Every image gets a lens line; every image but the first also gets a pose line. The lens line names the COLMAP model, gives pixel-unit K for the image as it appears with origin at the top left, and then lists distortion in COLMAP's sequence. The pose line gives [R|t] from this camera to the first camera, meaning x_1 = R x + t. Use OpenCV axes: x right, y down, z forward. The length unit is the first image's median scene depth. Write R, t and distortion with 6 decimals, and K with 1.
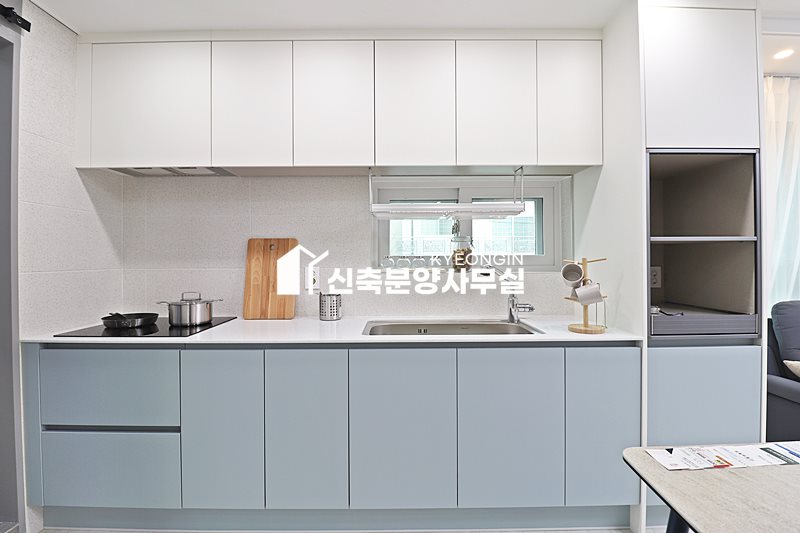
lens RADIAL K [[369.5, 0, 396.3], [0, 369.5, 258.7], [0, 0, 1]] dist [-0.007574, -0.009294]
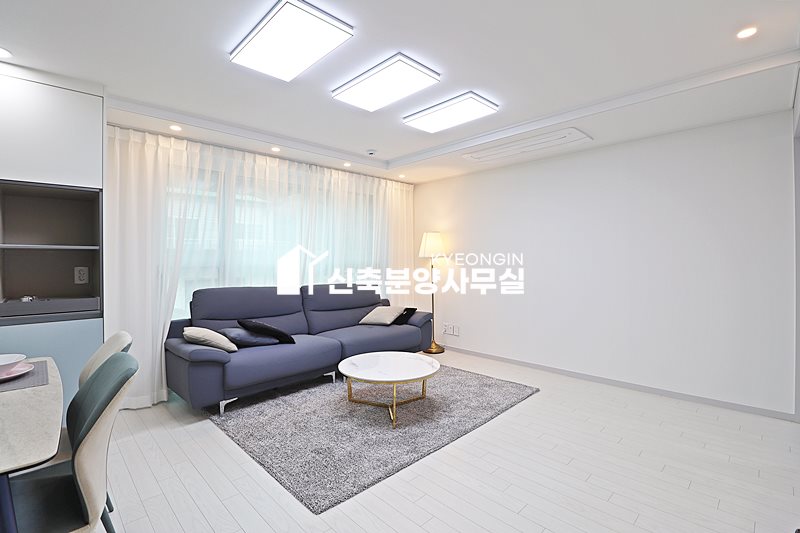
lens RADIAL K [[369.5, 0, 398.2], [0, 369.5, 262.0], [0, 0, 1]] dist [-0.007574, -0.009294]
pose [[0.724449, 0.002129, 0.689326, 0.696526], [-0.000621, 0.999997, -0.002436, 0.006831], [-0.689329, 0.001337, 0.724448, -0.810366]]
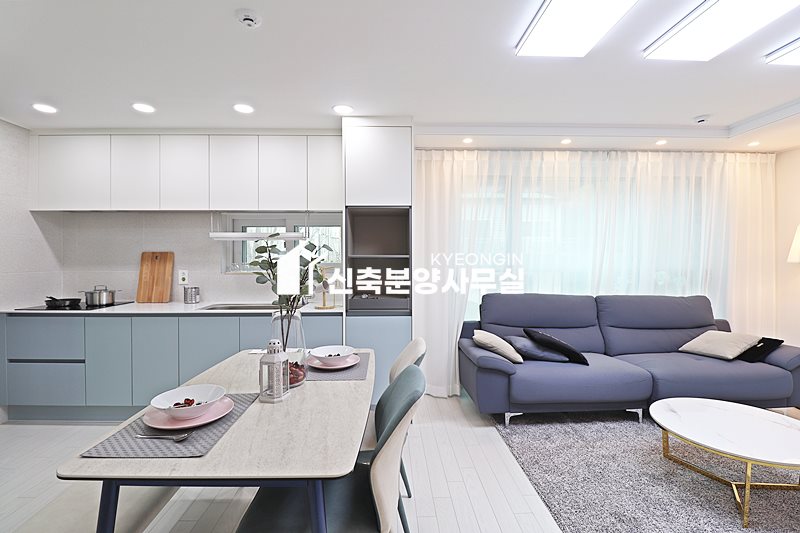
lens RADIAL K [[369.5, 0, 400.9], [0, 369.5, 259.7], [0, 0, 1]] dist [-0.007574, -0.009294]
pose [[0.999668, 0.004381, 0.025373, 0.749630], [-0.004511, 0.999977, 0.005104, -0.038984], [-0.025350, -0.005217, 0.999665, -0.676325]]
